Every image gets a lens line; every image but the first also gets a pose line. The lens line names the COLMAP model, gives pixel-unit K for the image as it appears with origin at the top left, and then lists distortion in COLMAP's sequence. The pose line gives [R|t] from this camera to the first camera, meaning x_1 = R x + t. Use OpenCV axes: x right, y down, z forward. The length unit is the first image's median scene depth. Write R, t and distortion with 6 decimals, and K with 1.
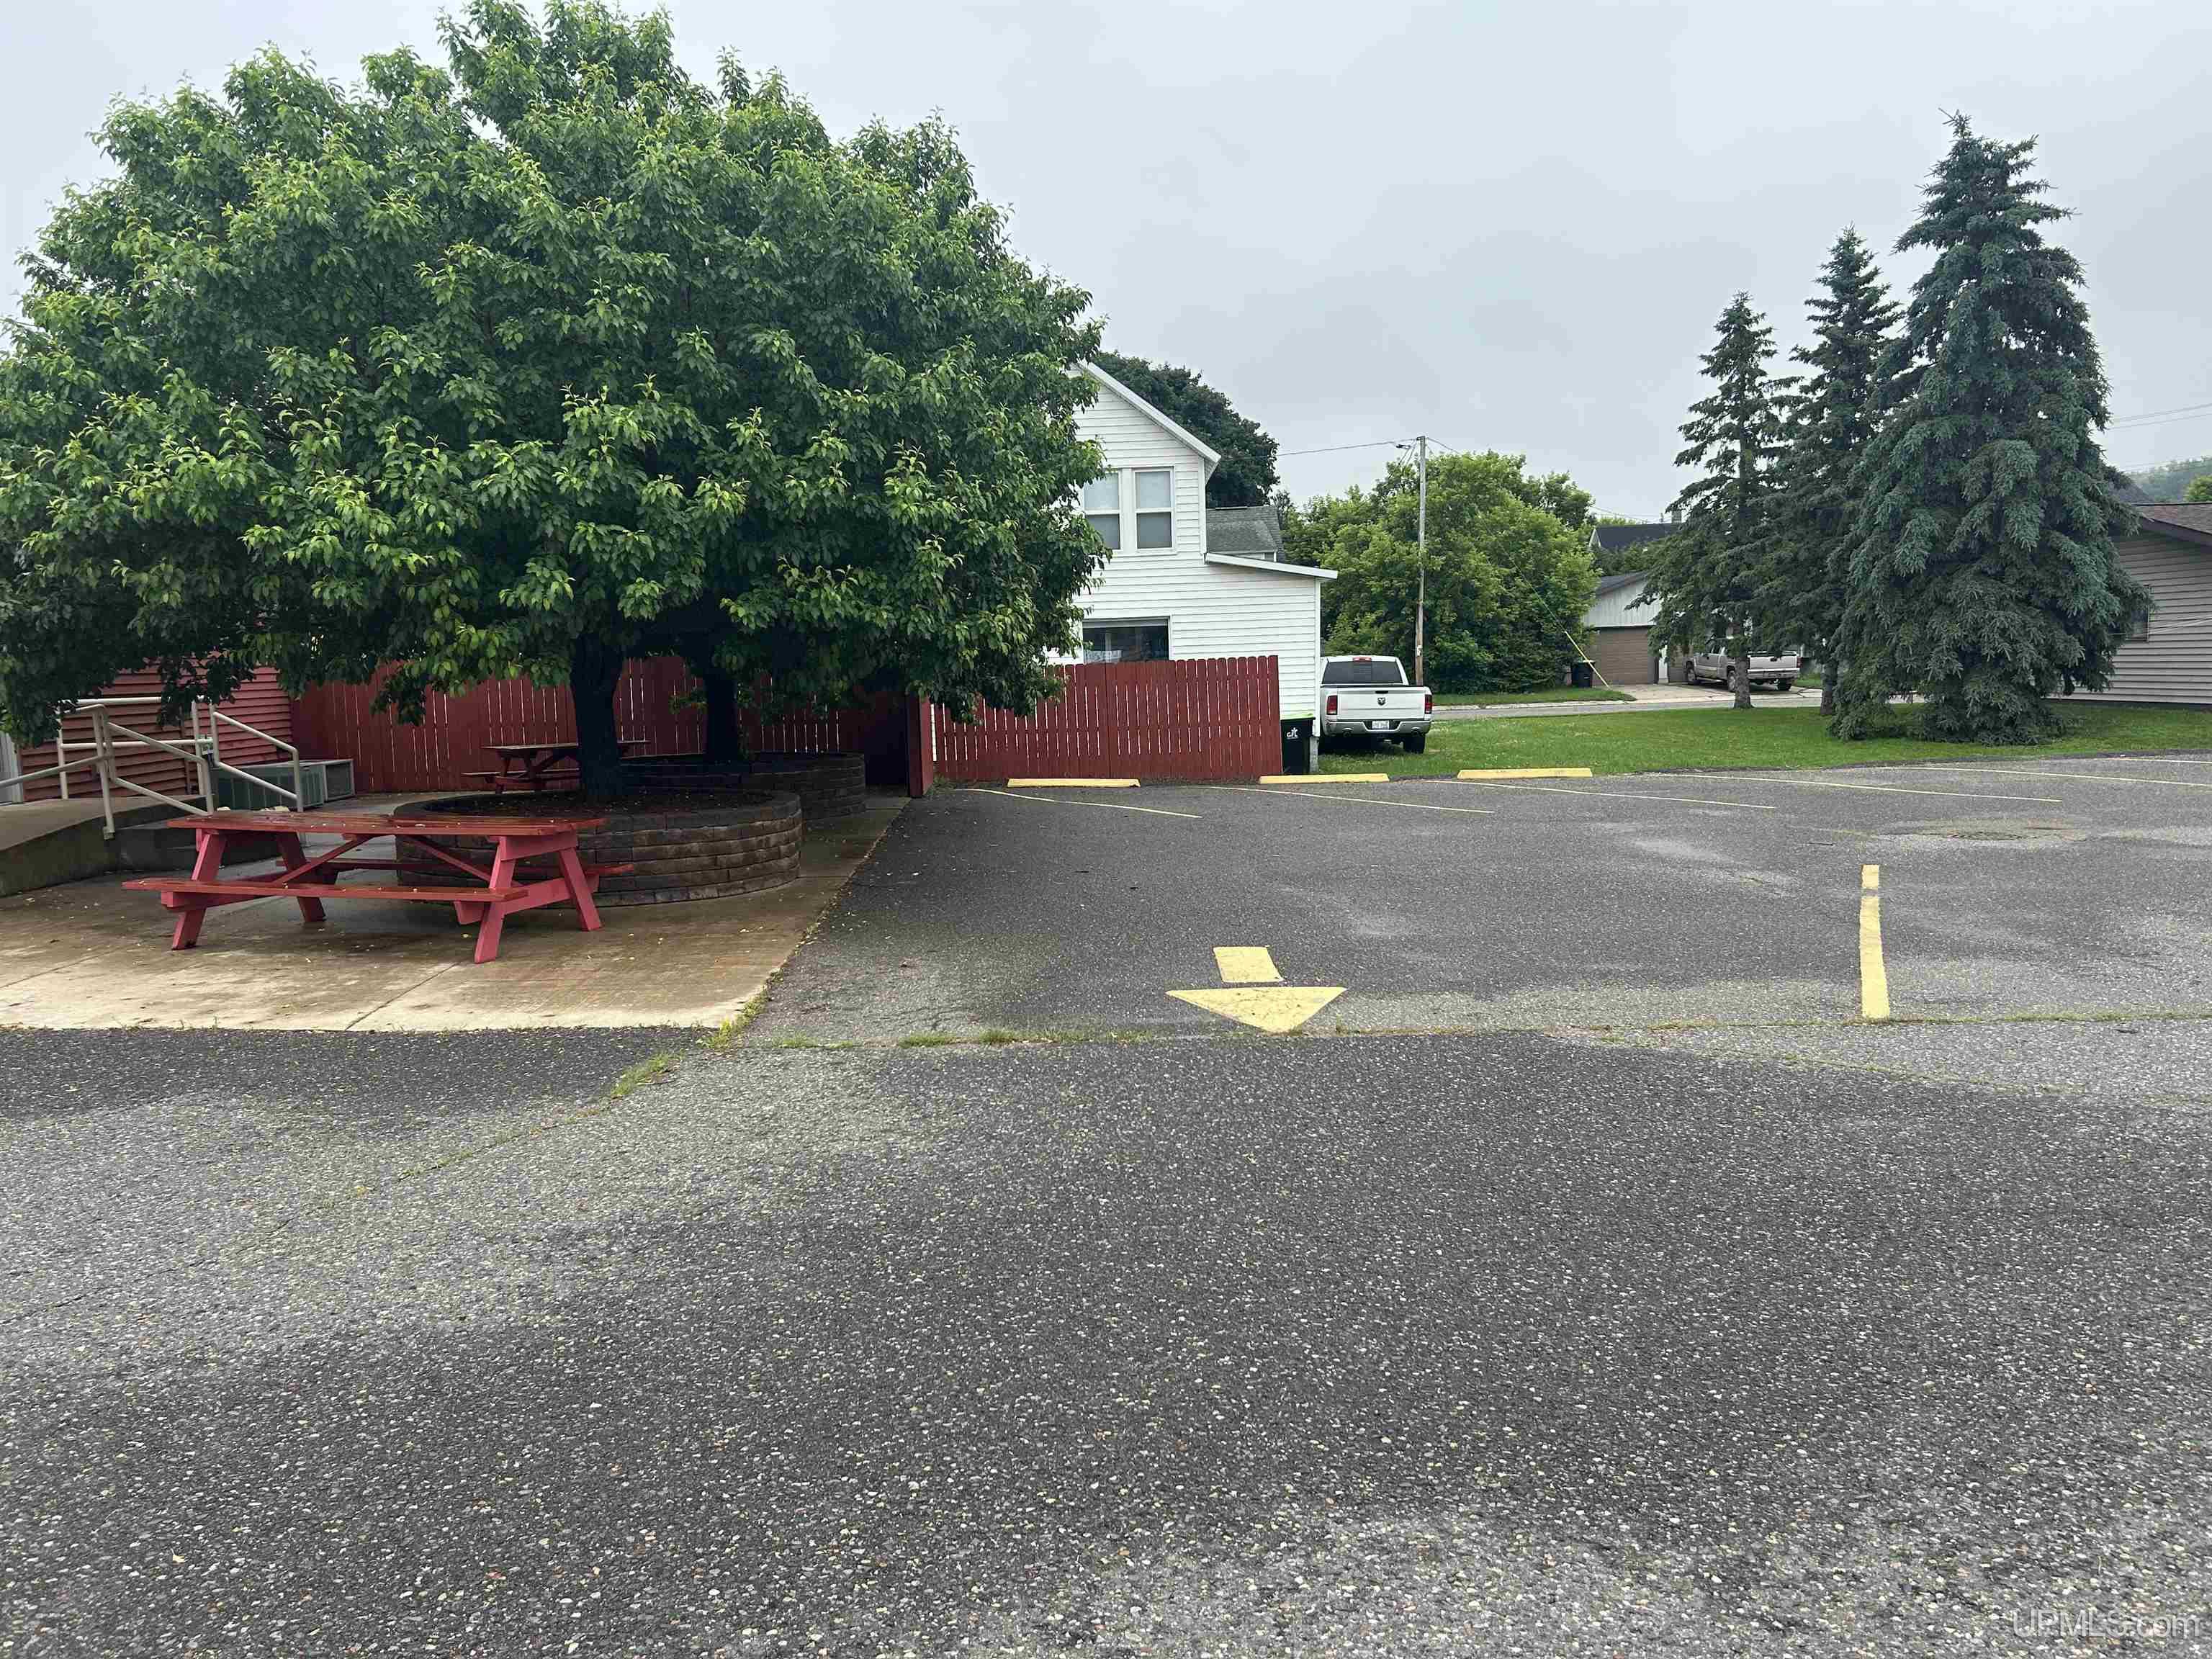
lens RADIAL K [[1682.4, 0, 1141.6], [0, 1682.4, 830.4], [0, 0, 1]] dist [0.052466, -0.068710]
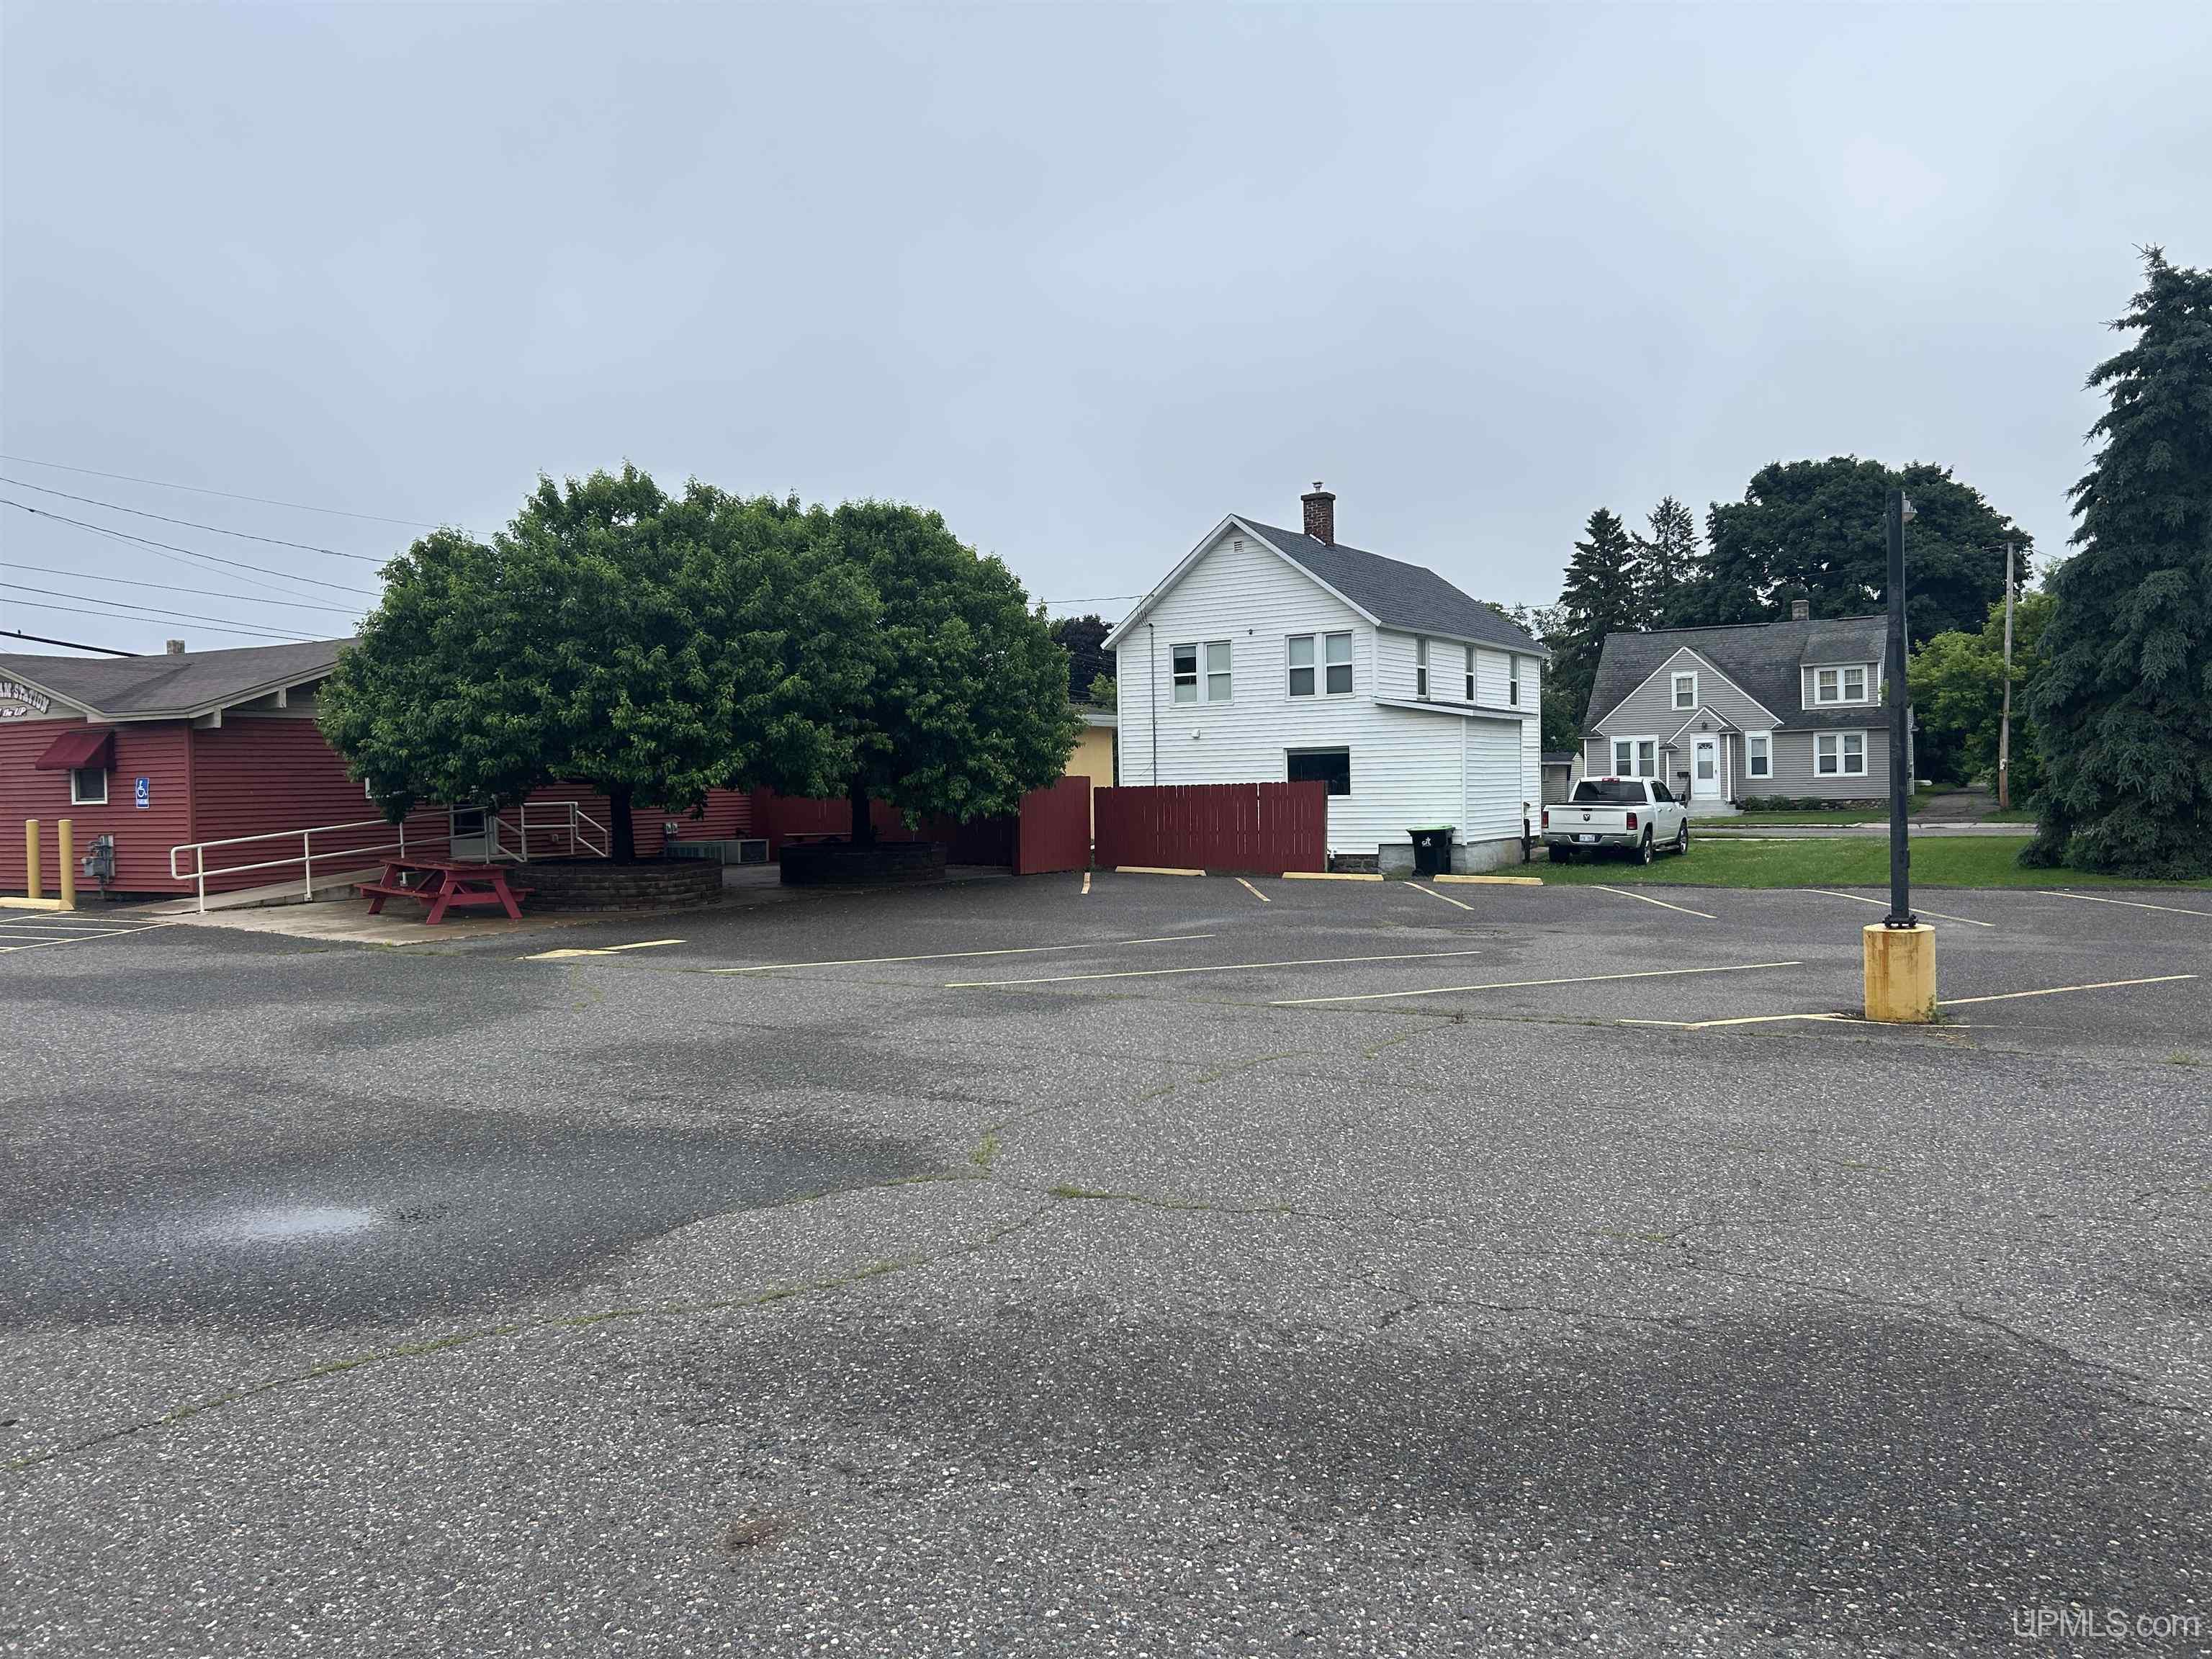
lens RADIAL K [[1650.9, 0, 1094.6], [0, 1650.9, 792.5], [0, 0, 1]] dist [0.078848, -0.123547]
pose [[0.840530, 0.015346, -0.541548, 0.519034], [-0.058451, 0.996333, -0.062488, -0.003989], [0.538603, 0.084177, 0.838344, -0.136544]]
